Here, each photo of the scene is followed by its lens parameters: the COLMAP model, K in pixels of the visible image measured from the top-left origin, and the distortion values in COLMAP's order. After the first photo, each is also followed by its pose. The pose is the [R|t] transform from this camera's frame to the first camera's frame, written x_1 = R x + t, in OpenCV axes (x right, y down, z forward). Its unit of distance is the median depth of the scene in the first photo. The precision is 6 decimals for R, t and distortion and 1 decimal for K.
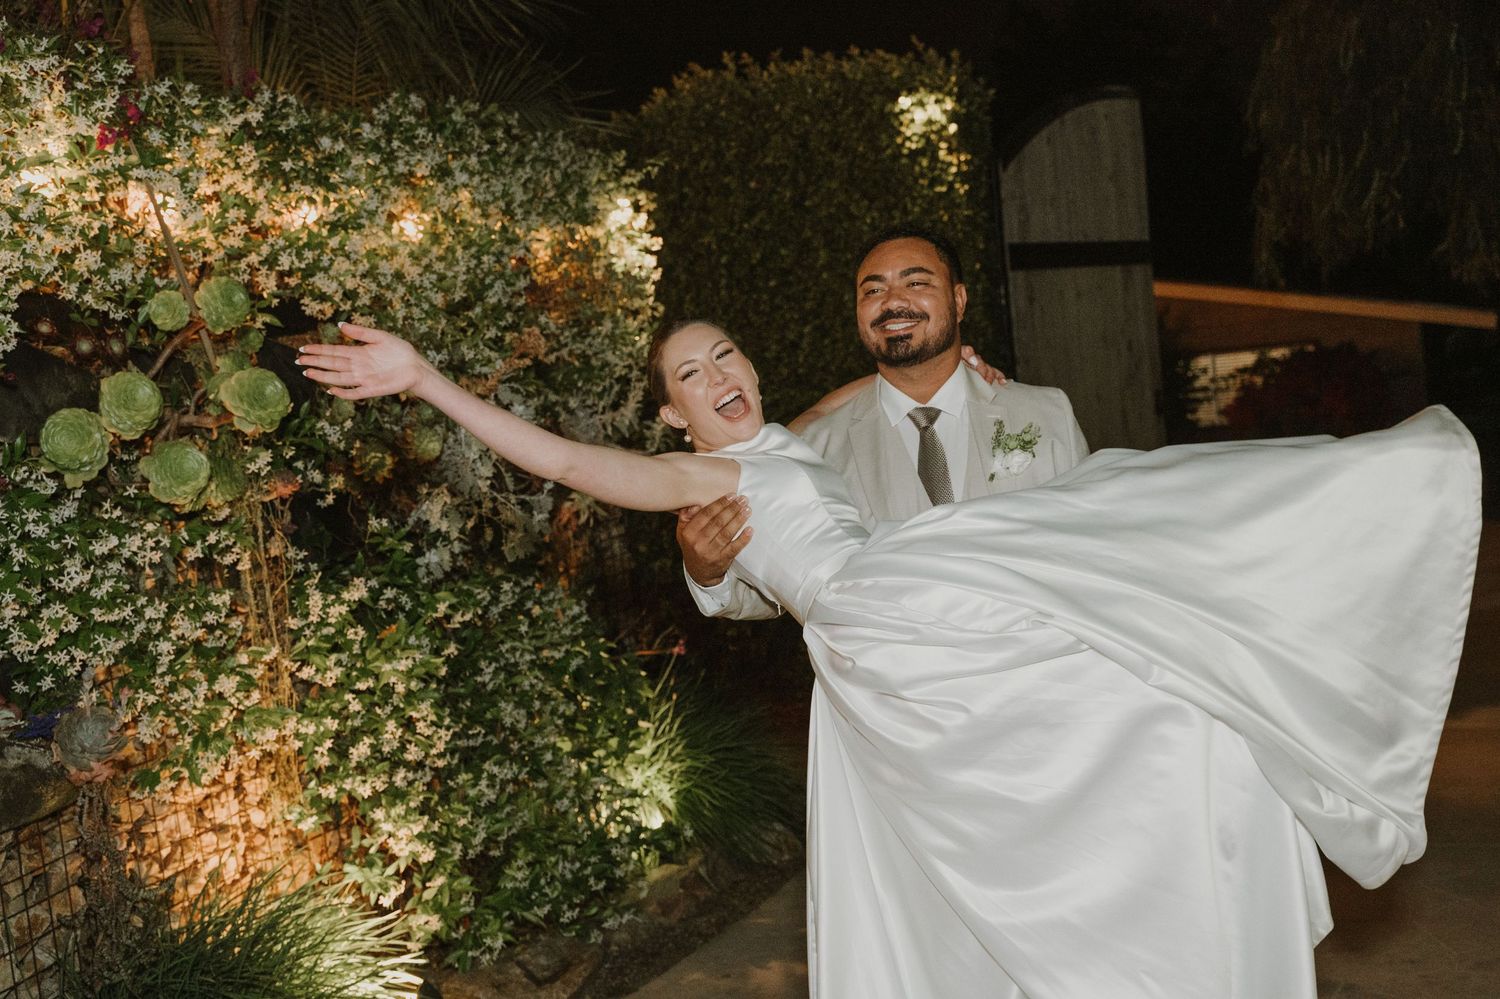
lens RADIAL K [[1713.2, 0, 750.0], [0, 1713.2, 499.5], [0, 0, 1]] dist [-0.007028, 0.005587]
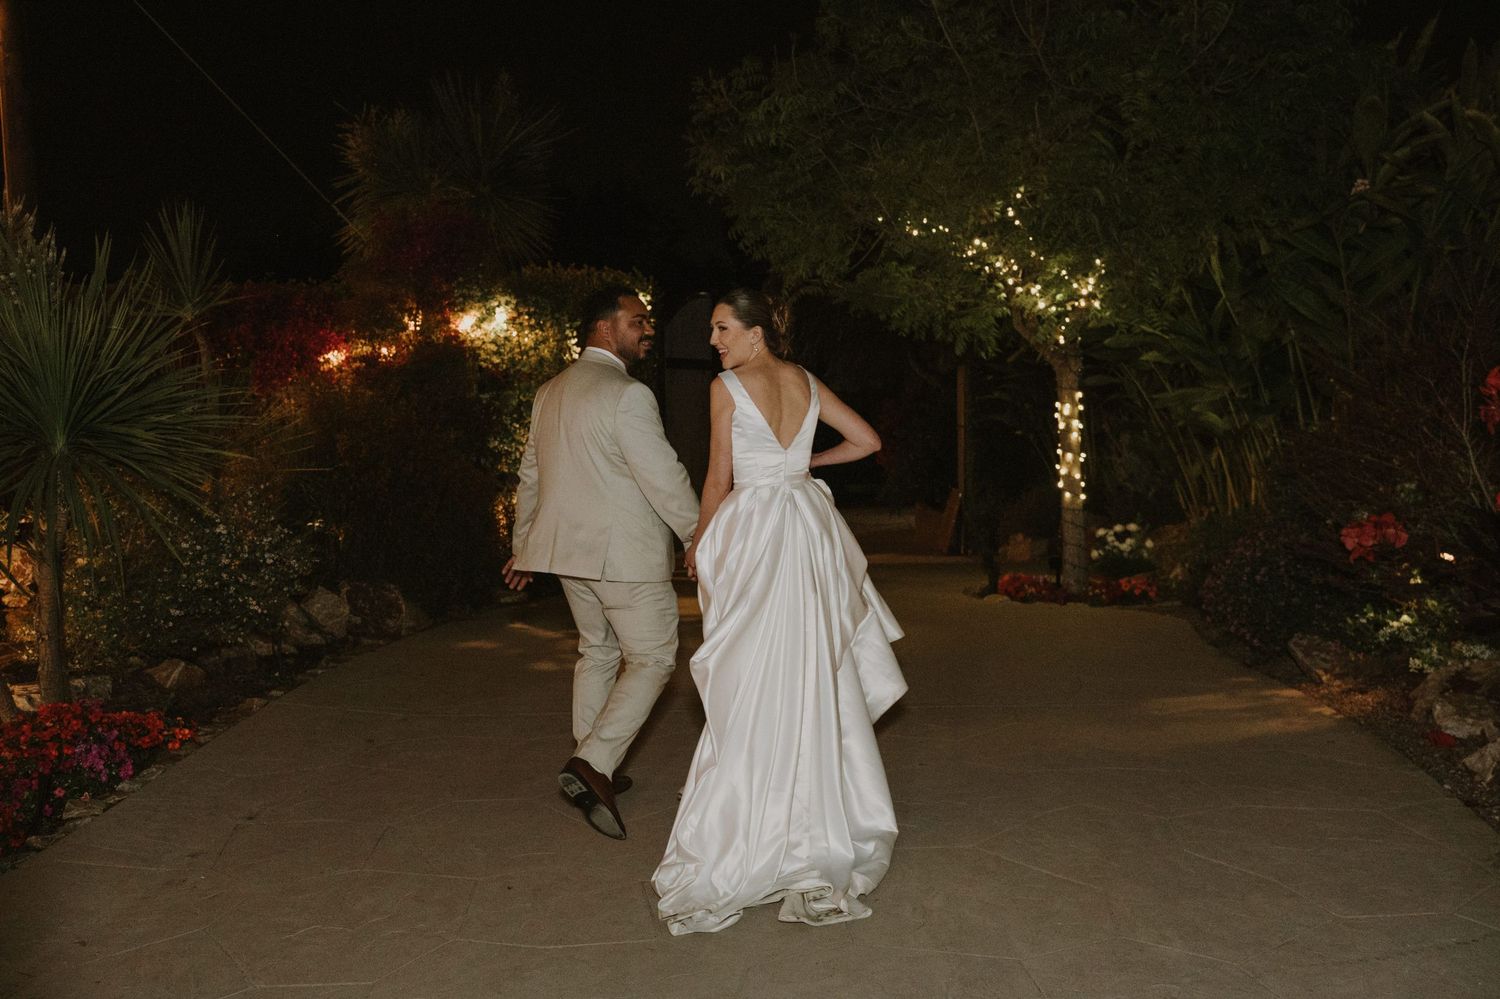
lens RADIAL K [[1240.7, 0, 750.0], [0, 1240.7, 499.5], [0, 0, 1]] dist [-0.000744, 0.001078]
pose [[0.935464, 0.065791, 0.347243, -0.334203], [-0.060577, 0.997828, -0.025864, 0.087931], [-0.348191, 0.003160, 0.937418, -0.678749]]
